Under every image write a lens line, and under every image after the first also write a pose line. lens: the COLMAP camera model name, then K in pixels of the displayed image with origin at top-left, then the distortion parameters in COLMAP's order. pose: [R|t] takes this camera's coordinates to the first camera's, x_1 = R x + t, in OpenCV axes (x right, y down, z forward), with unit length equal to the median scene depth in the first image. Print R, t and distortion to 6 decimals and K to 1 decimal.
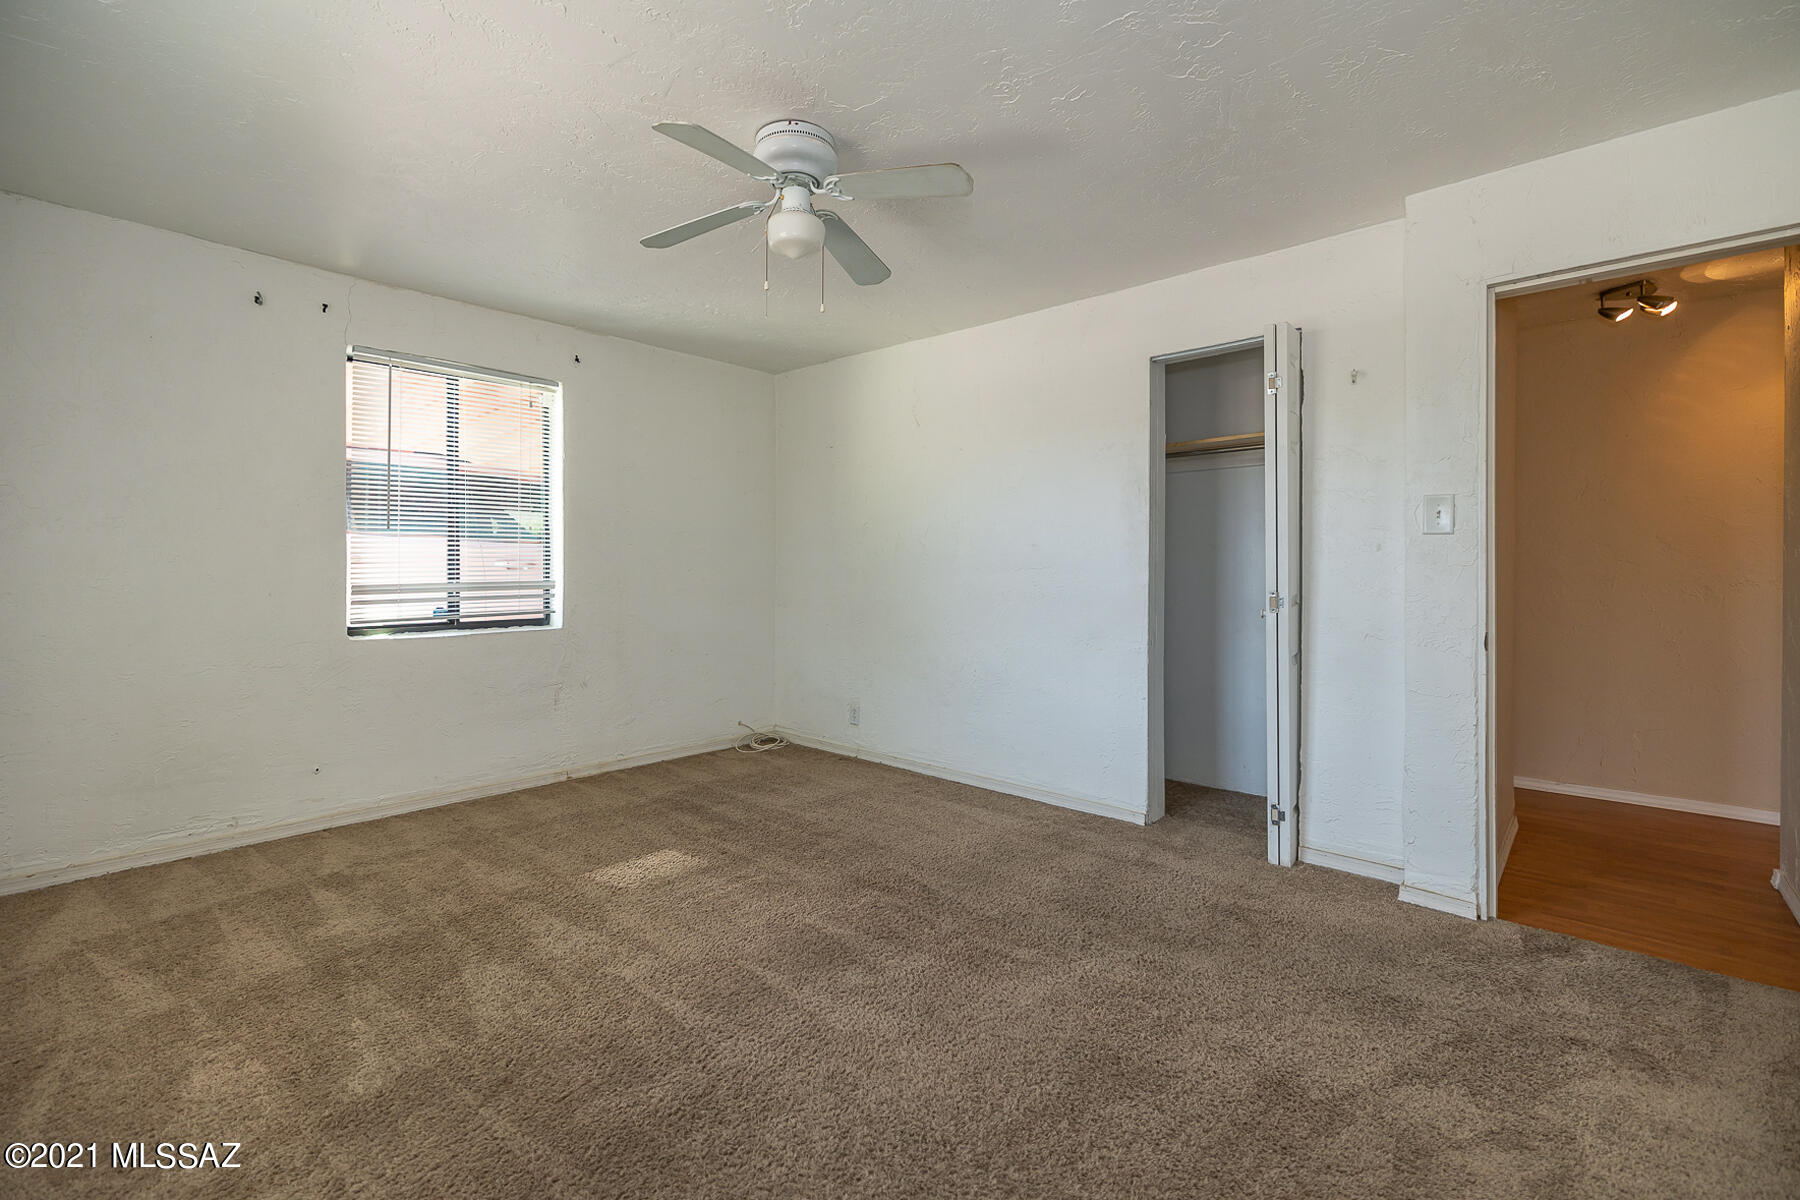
lens RADIAL K [[800.4, 0, 892.7], [0, 800.4, 563.7], [0, 0, 1]] dist [0.001214, -0.000069]
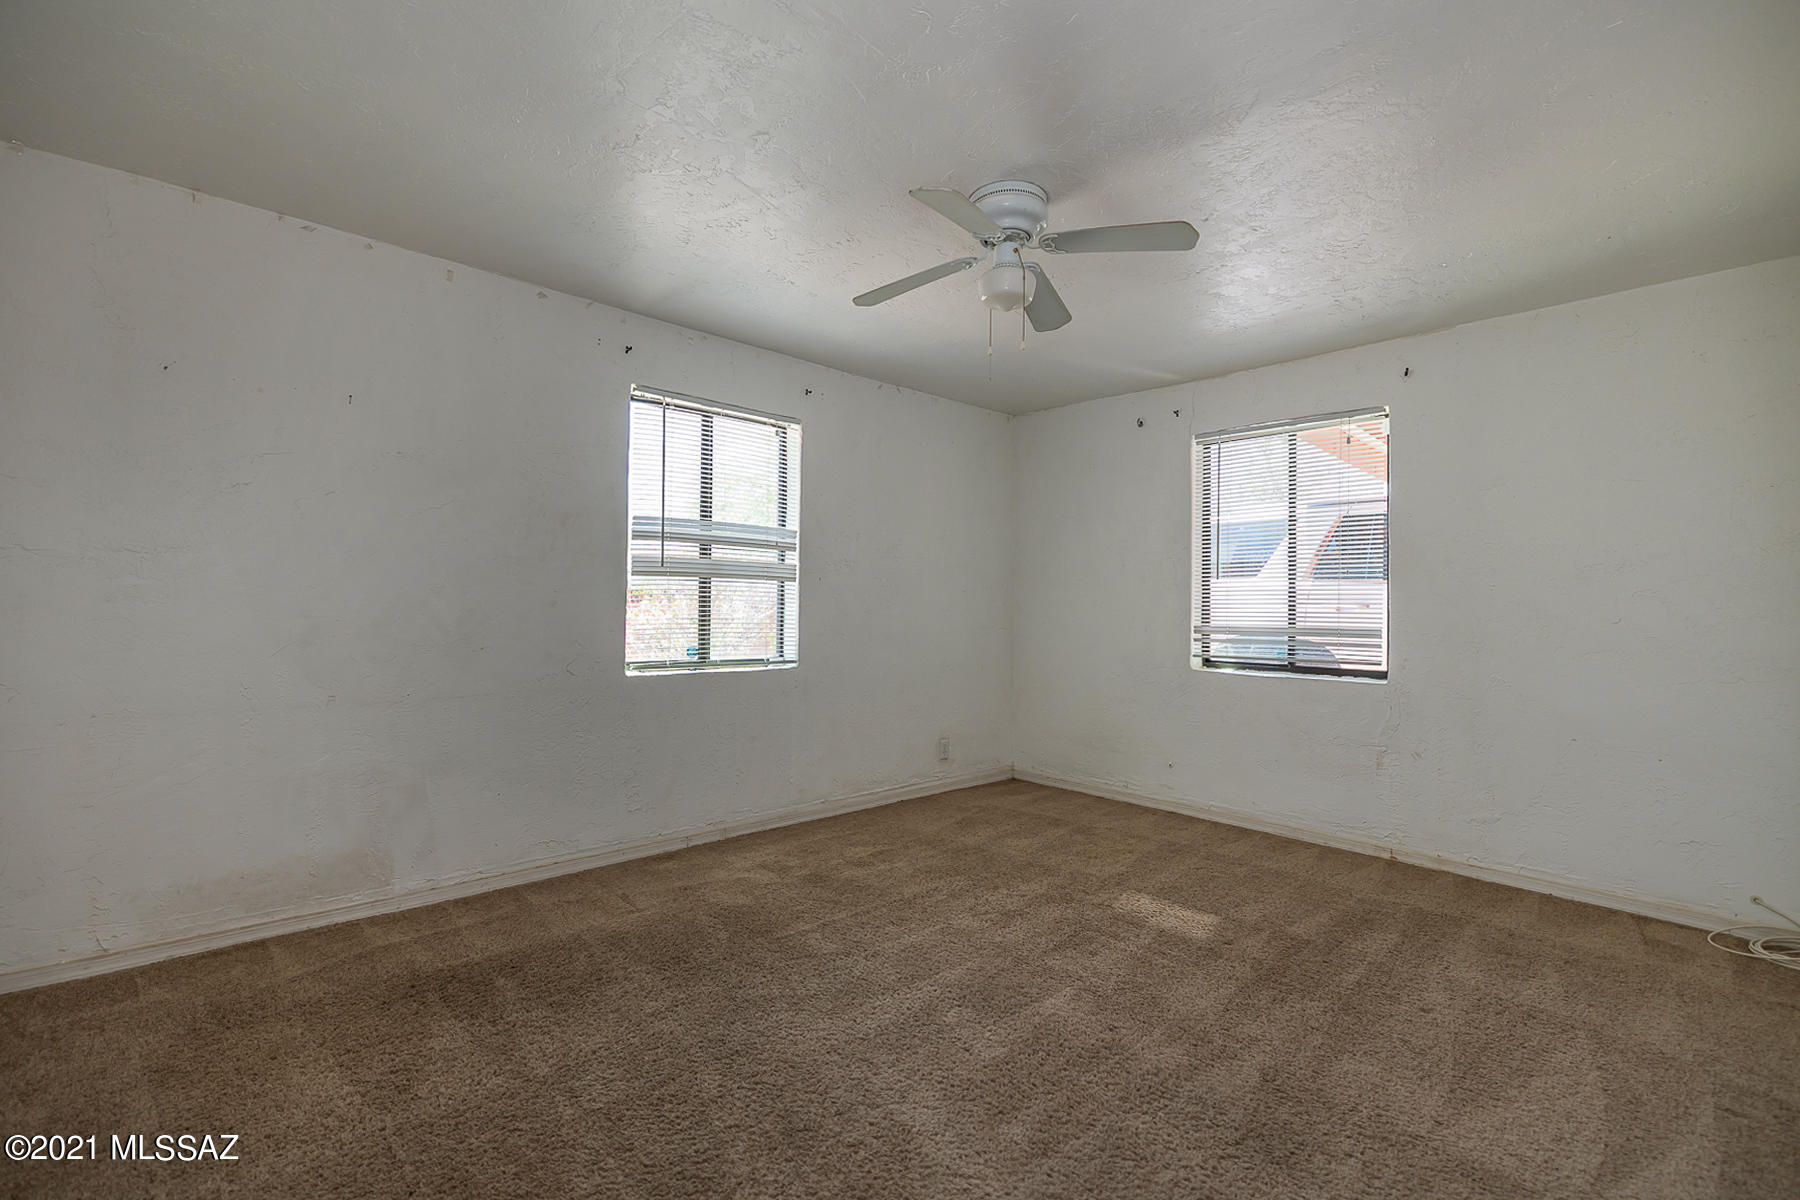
lens RADIAL K [[776.9, 0, 834.3], [0, 776.9, 591.3], [0, 0, 1]] dist [0.001311, 0.000148]
pose [[-0.138346, -0.015117, -0.990269, 0.583391], [-0.004970, 0.999882, -0.014569, -0.006469], [0.990372, 0.002906, -0.138404, 0.581601]]
